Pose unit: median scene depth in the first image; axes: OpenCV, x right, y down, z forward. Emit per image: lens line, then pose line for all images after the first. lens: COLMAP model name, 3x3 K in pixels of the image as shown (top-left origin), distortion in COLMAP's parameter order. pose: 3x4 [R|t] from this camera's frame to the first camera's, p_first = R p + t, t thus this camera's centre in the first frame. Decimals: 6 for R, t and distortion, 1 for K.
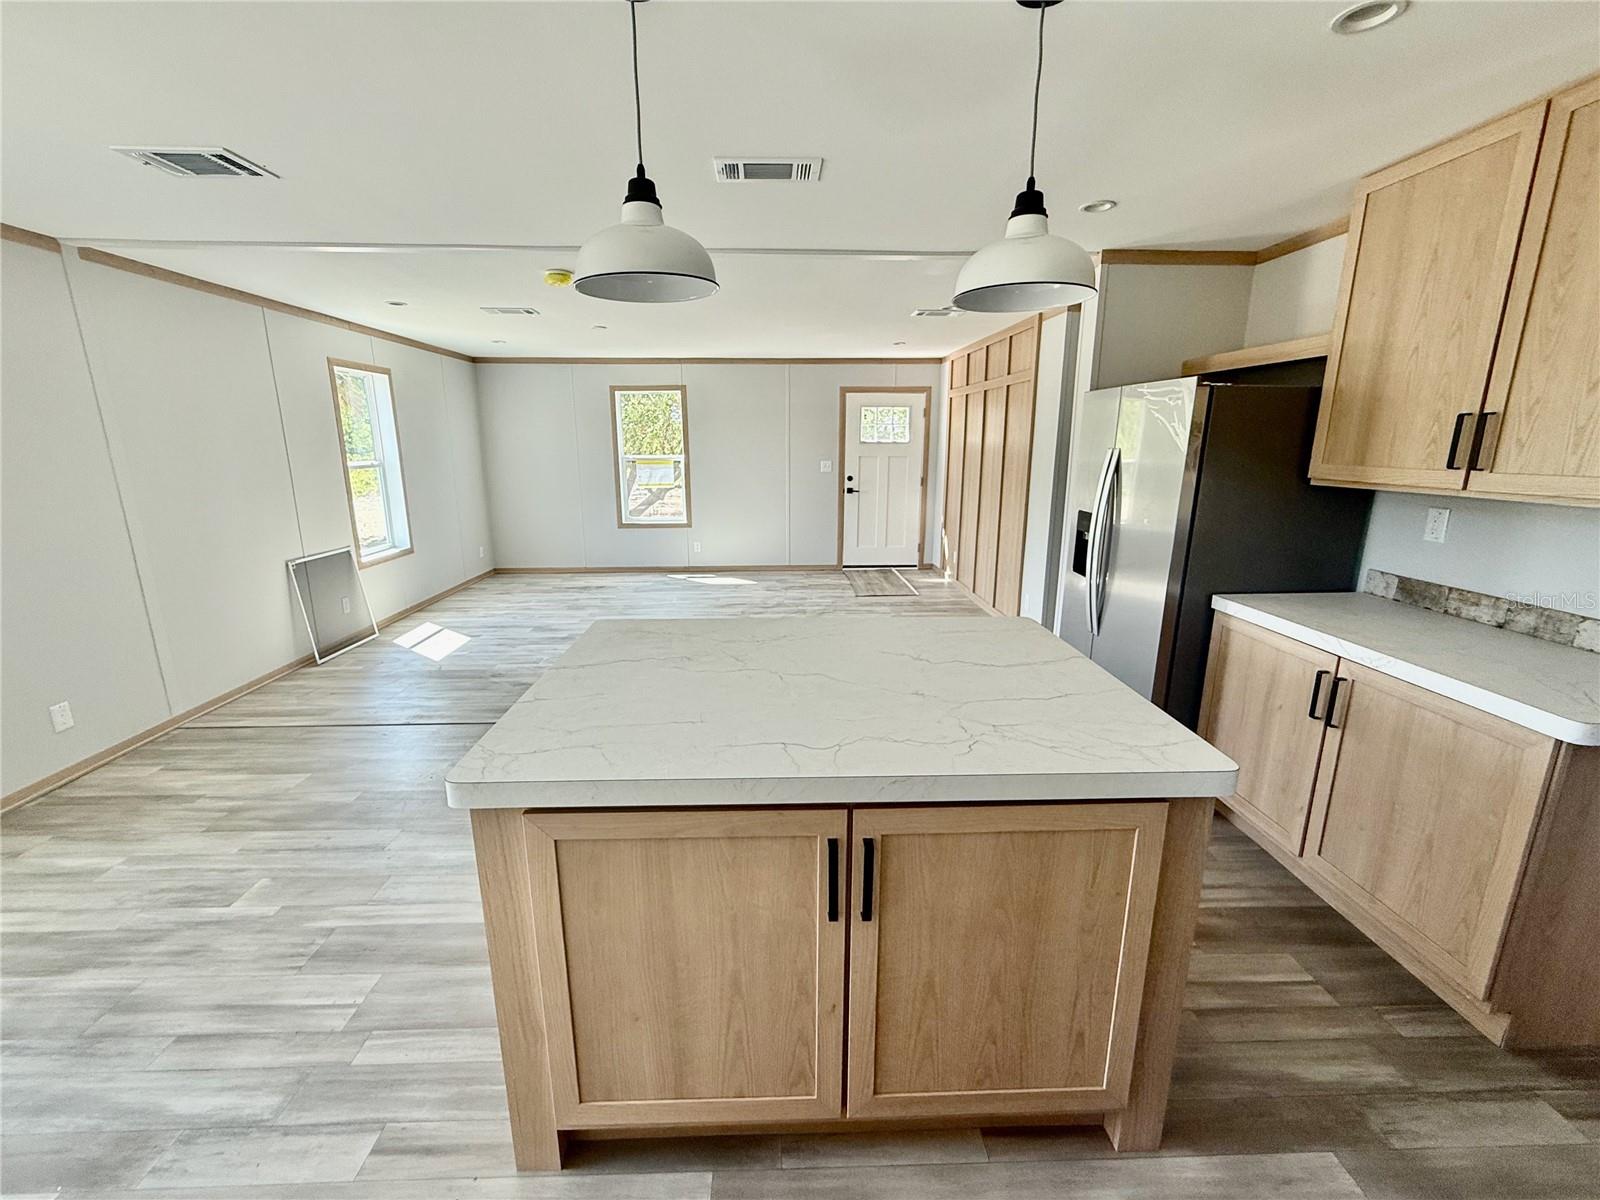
lens RADIAL K [[670.7, 0, 798.9], [0, 670.7, 598.3], [0, 0, 1]] dist [-0.000363, -0.000166]
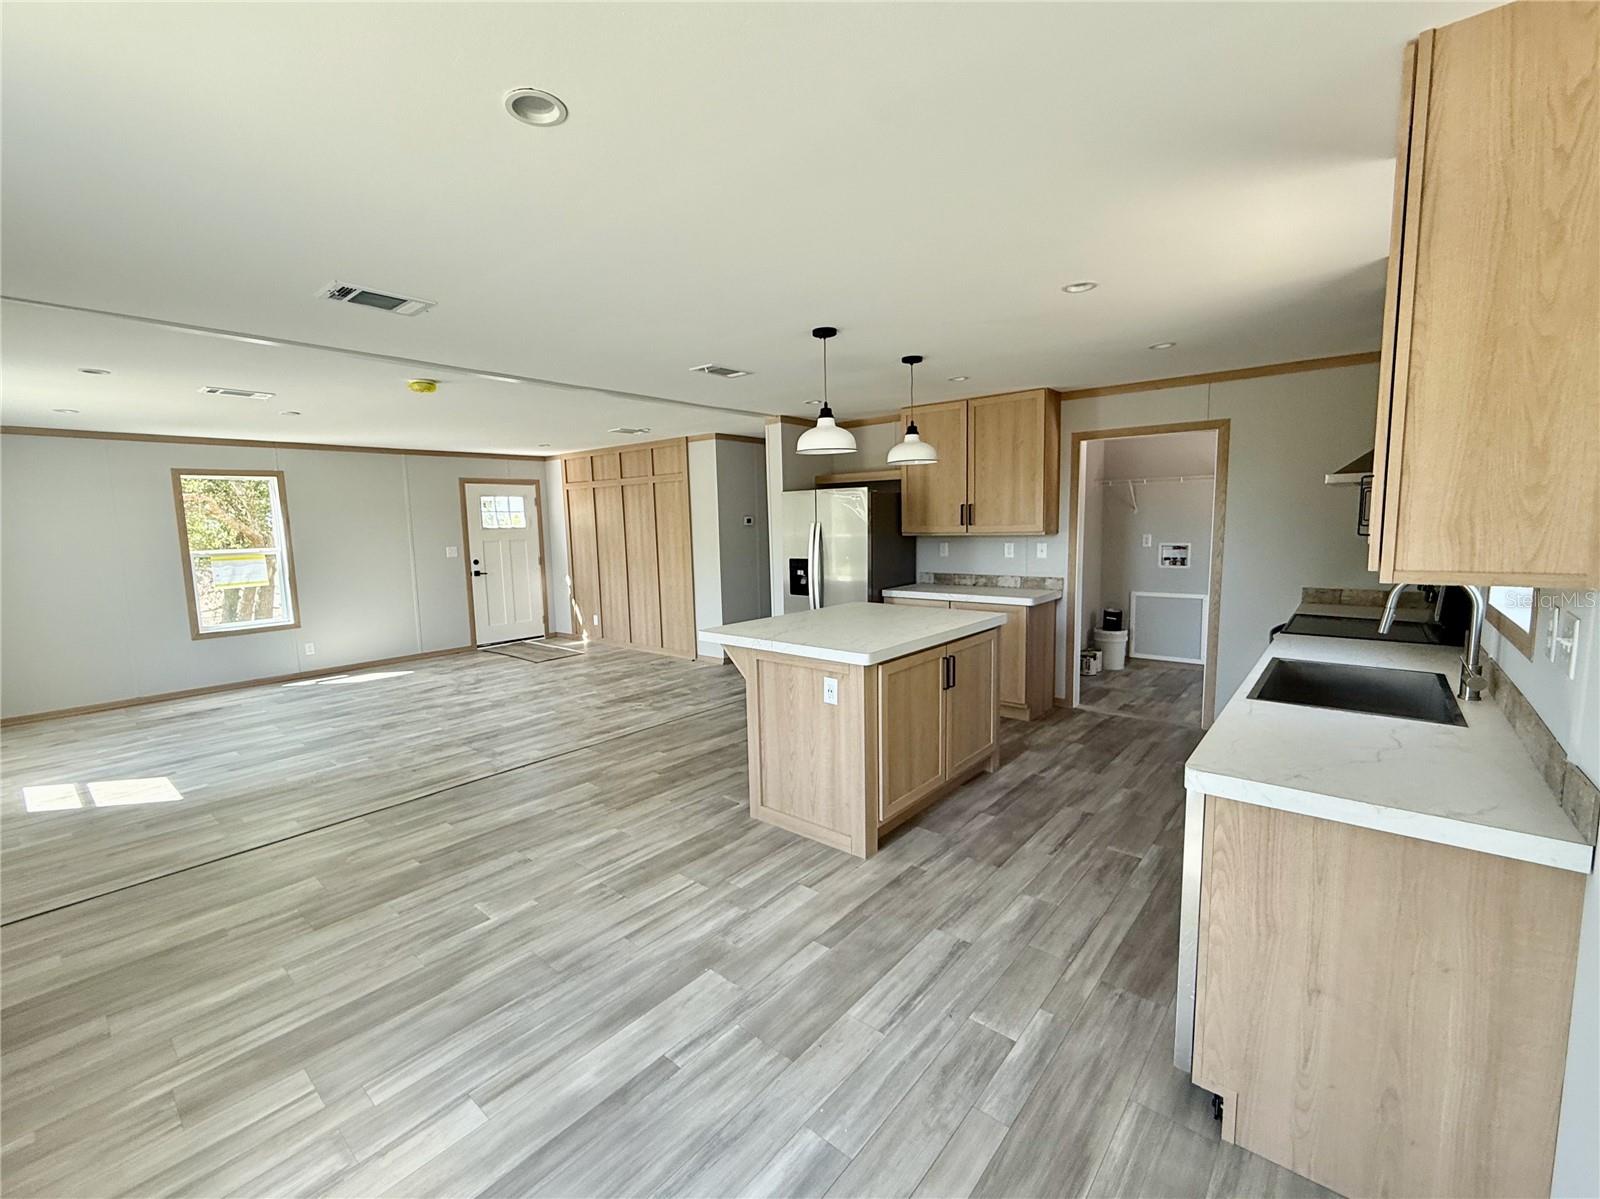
lens RADIAL K [[670.7, 0, 798.9], [0, 670.7, 597.8], [0, 0, 1]] dist [-0.000363, -0.000166]
pose [[0.675172, -0.100367, 0.730801, -0.830144], [0.192328, 0.980386, -0.043043, 0.045355], [-0.712147, 0.169615, 0.681232, -0.168603]]
